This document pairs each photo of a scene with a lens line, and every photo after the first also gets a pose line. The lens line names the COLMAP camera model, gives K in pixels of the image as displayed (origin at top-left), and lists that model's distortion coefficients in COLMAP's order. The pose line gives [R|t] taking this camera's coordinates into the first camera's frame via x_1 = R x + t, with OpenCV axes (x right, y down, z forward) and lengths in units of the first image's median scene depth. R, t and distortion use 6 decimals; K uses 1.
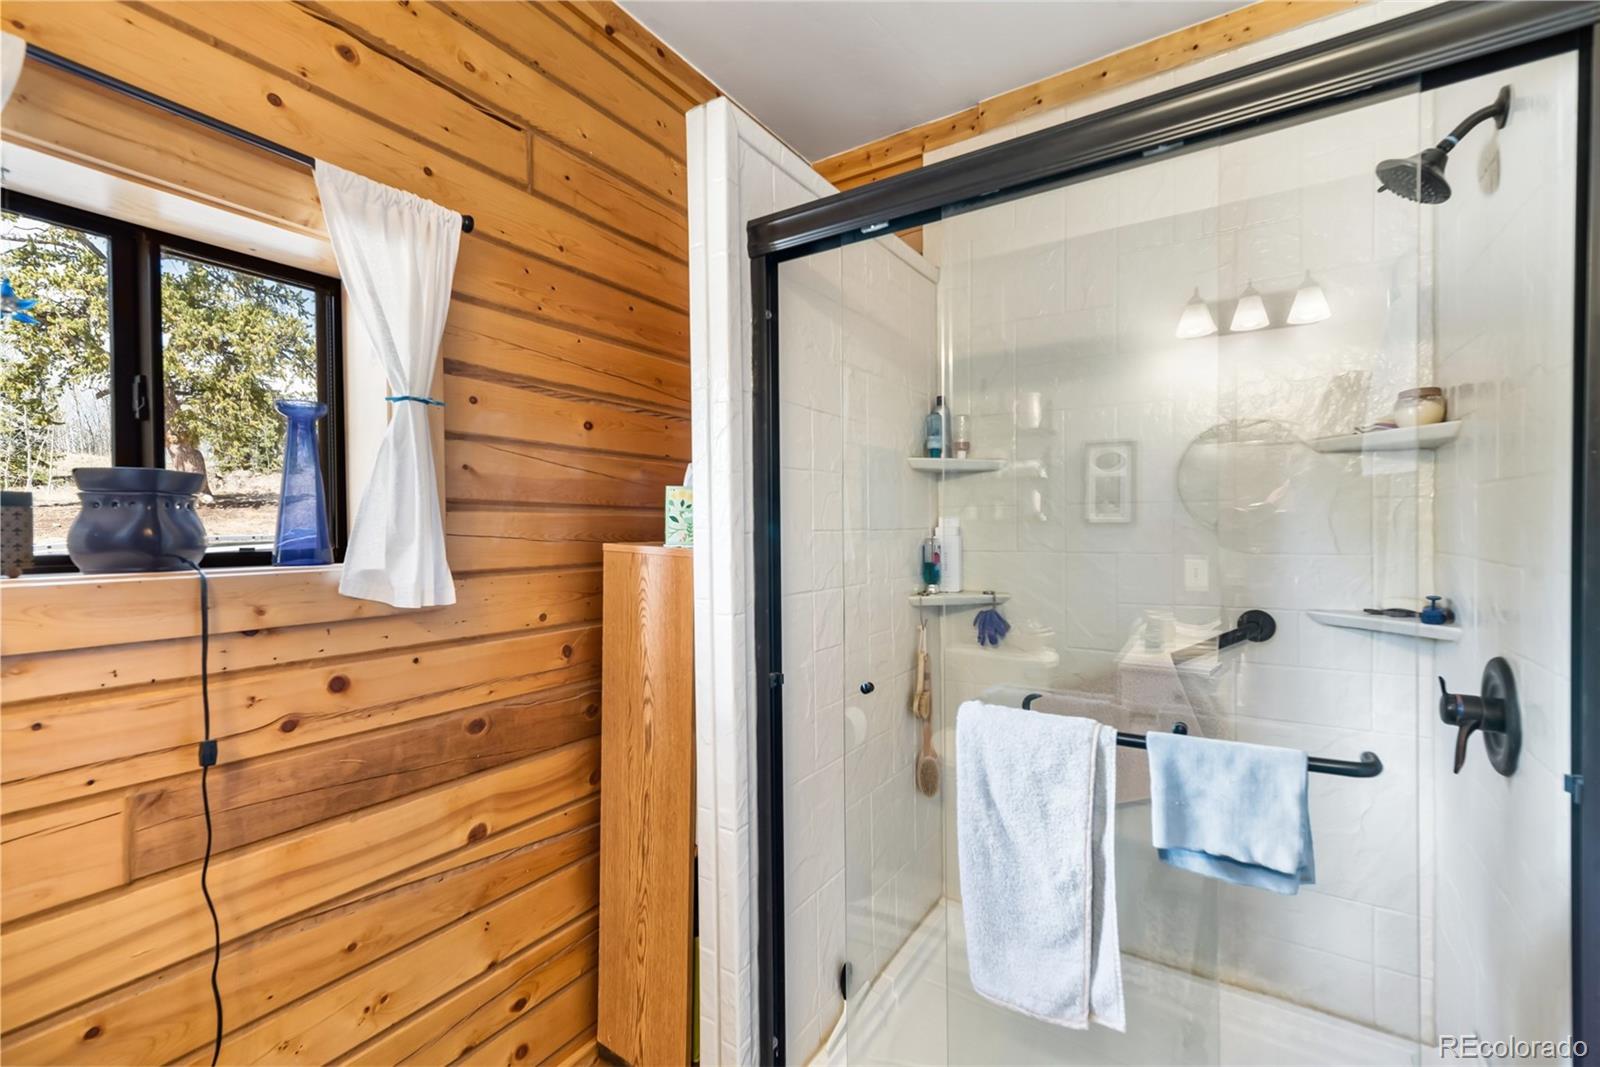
lens RADIAL K [[693.8, 0, 804.3], [0, 693.8, 537.3], [0, 0, 1]] dist [0.007984, 0.000605]
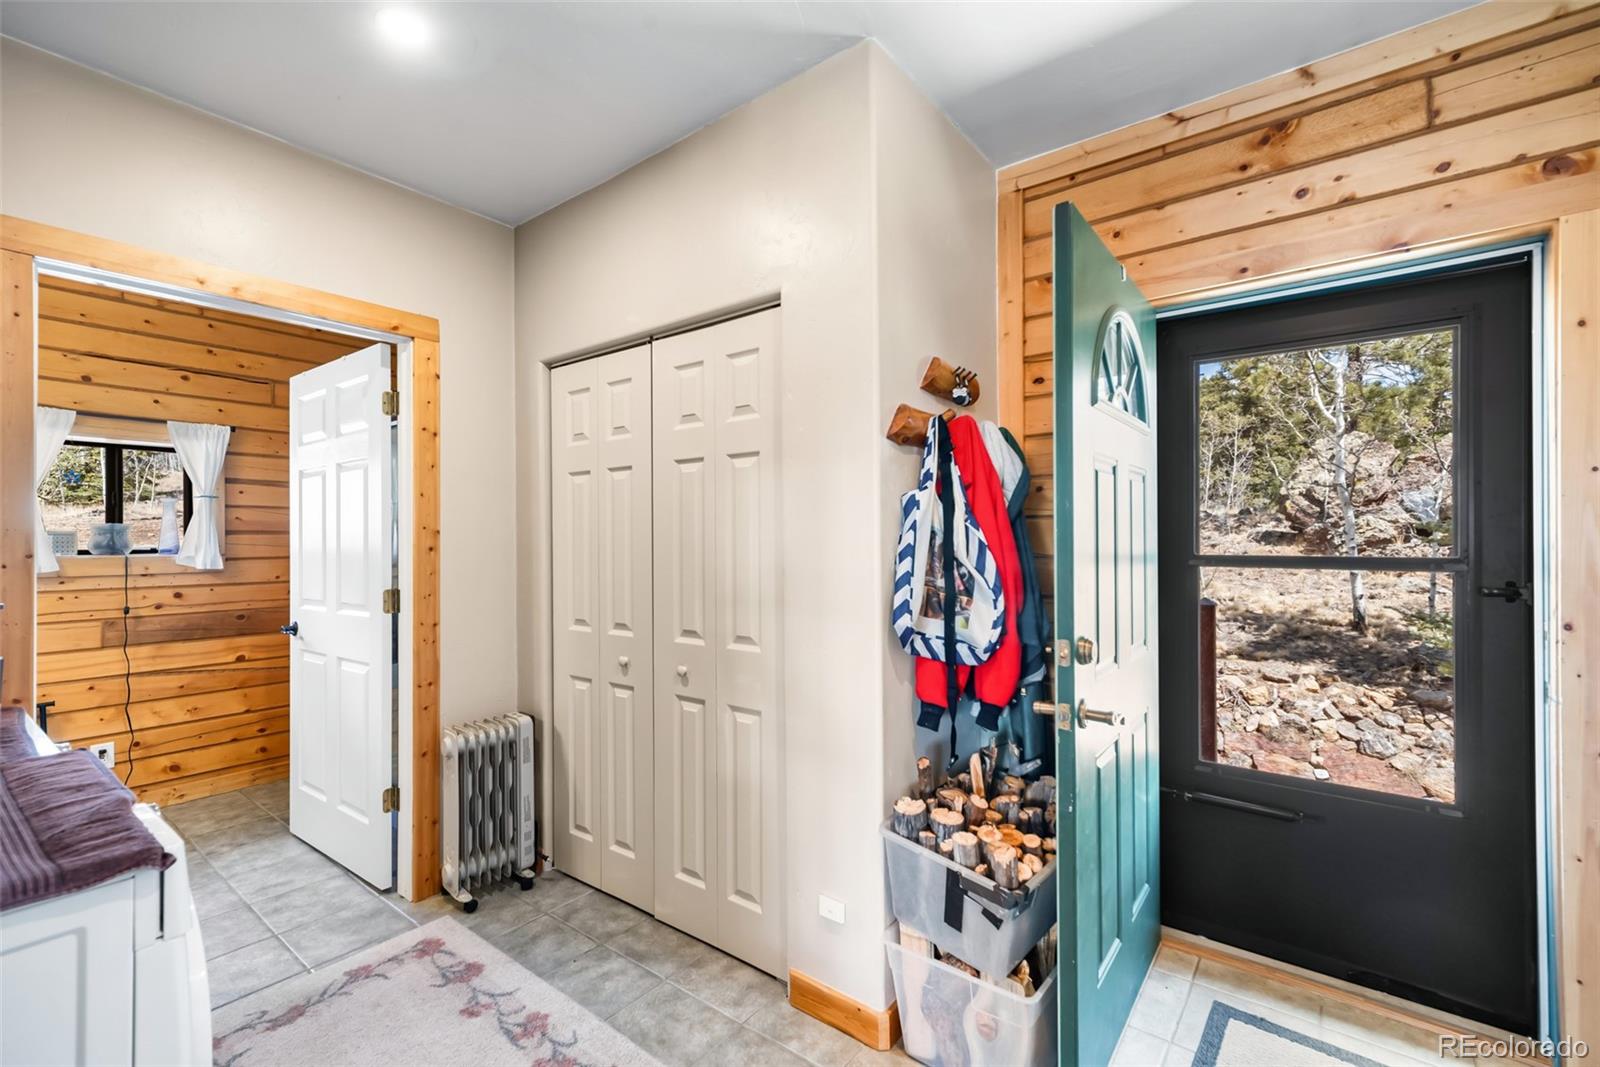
lens RADIAL K [[693.8, 0, 800.0], [0, 693.8, 535.7], [0, 0, 1]] dist [0.007984, 0.000605]
pose [[0.997254, -0.003081, -0.073997, 2.235065], [0.001583, 0.999793, -0.020292, 0.028369], [0.074045, 0.020120, 0.997052, -1.796312]]
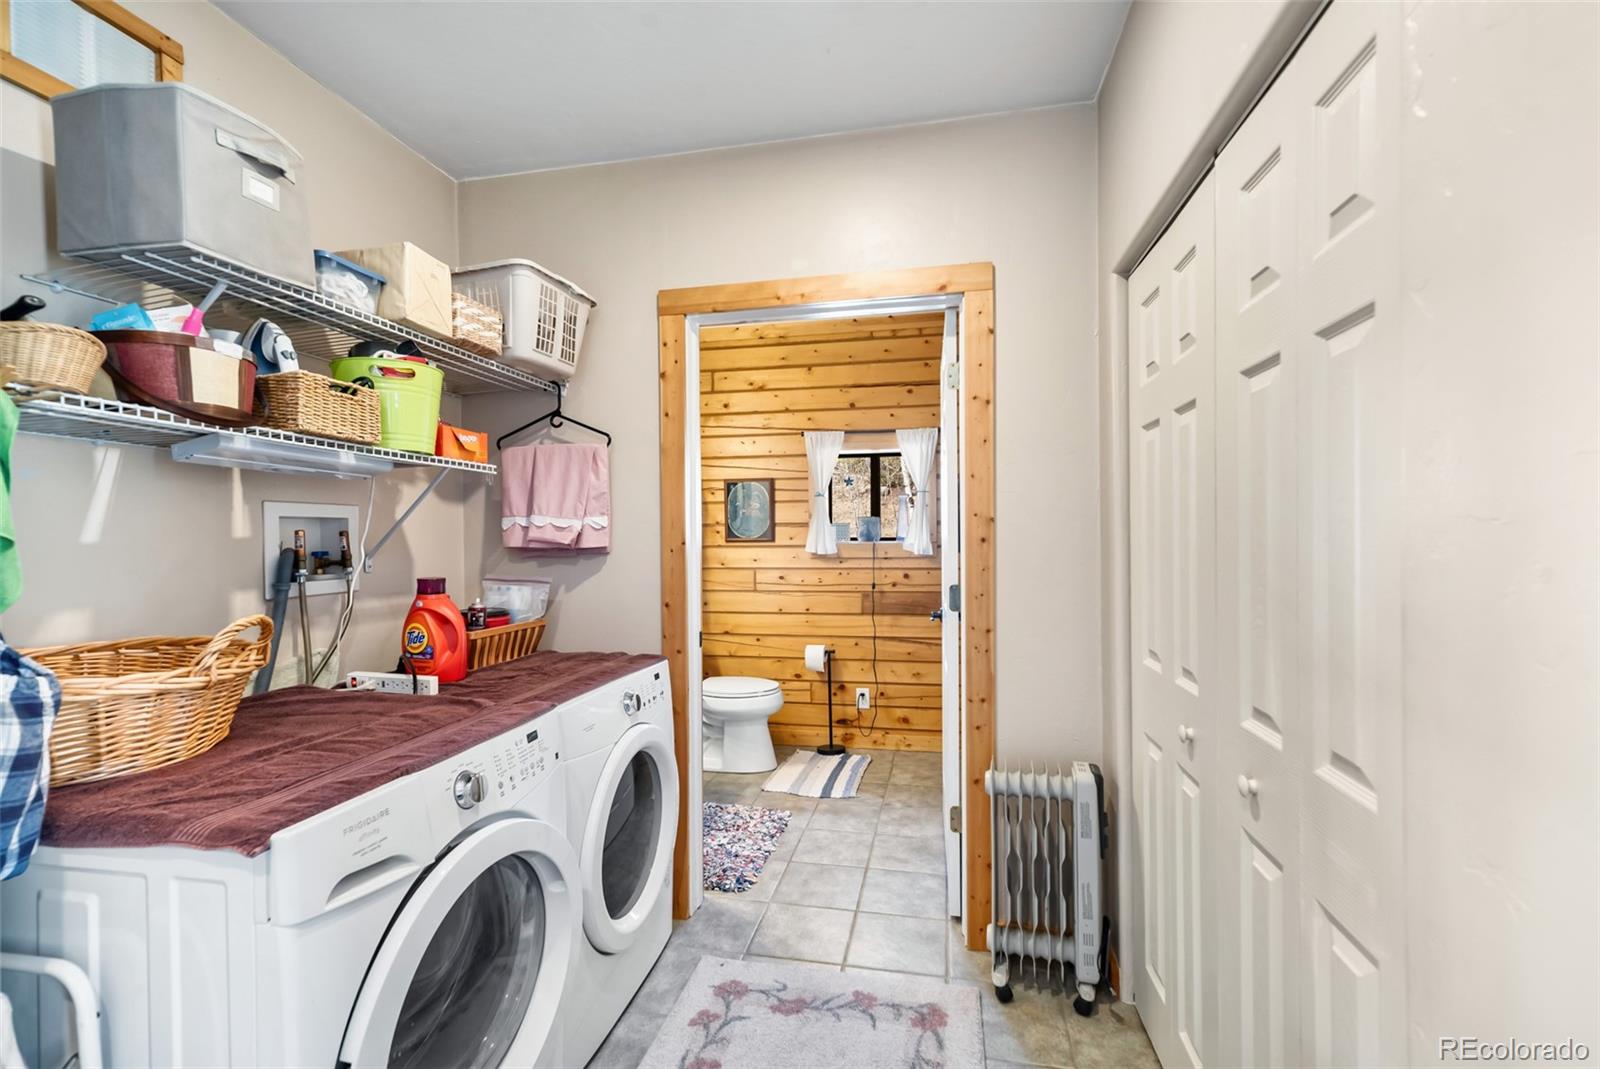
lens RADIAL K [[696.6, 0, 800.8], [0, 696.6, 536.4], [0, 0, 1]] dist [-0.000296, 0.000700]
pose [[0.378215, 0.003572, -0.925711, 2.434928], [-0.005189, 0.999985, 0.001738, 0.013727], [0.925703, 0.004147, 0.378227, -0.823047]]
